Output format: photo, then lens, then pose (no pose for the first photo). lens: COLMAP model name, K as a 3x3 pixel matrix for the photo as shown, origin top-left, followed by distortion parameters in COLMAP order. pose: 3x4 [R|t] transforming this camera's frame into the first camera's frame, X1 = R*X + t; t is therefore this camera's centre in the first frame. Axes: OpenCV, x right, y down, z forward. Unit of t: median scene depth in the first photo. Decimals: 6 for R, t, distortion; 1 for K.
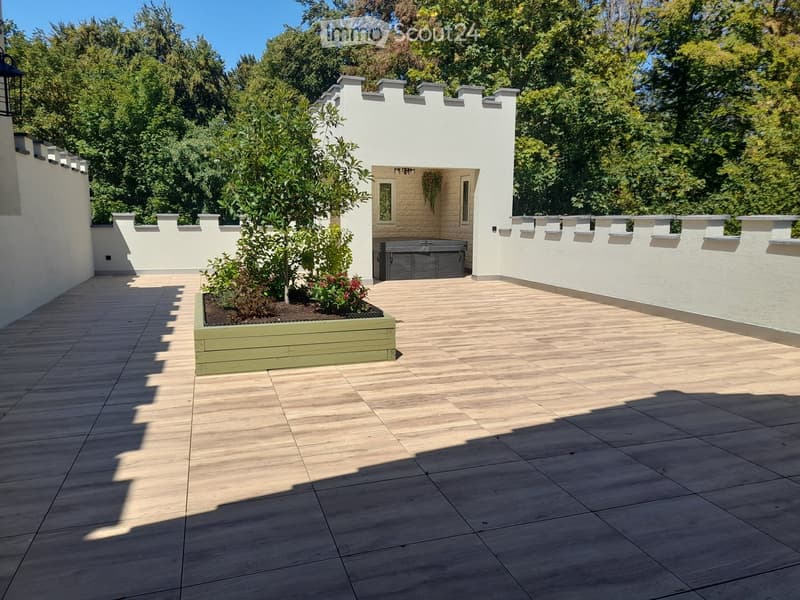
lens RADIAL K [[590.3, 0, 396.3], [0, 590.3, 302.9], [0, 0, 1]] dist [0.086186, -0.092564]
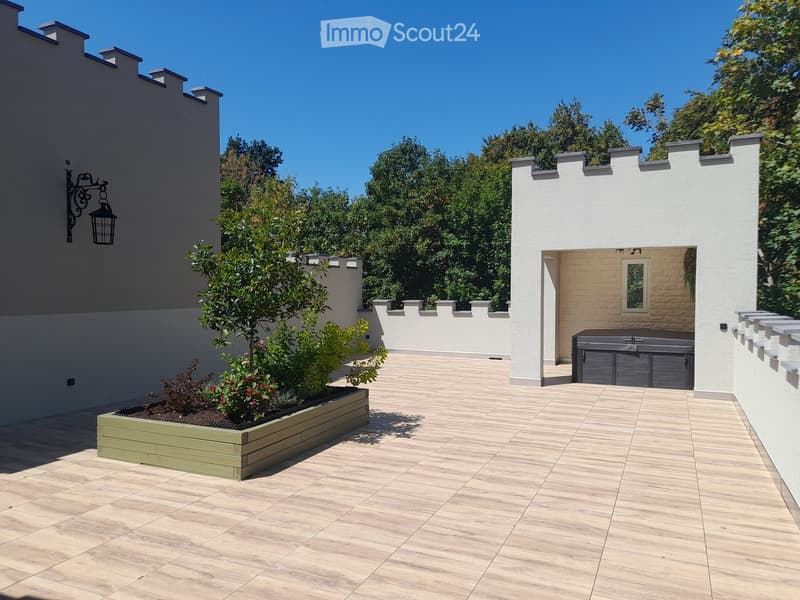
lens RADIAL K [[579.1, 0, 400.0], [0, 579.1, 300.0], [0, 0, 1]] dist [0.068924, -0.060617]
pose [[0.721984, 0.010893, -0.691824, 0.849564], [-0.096205, 0.991744, -0.084783, -0.135562], [0.685189, 0.127769, 0.717071, 0.508689]]
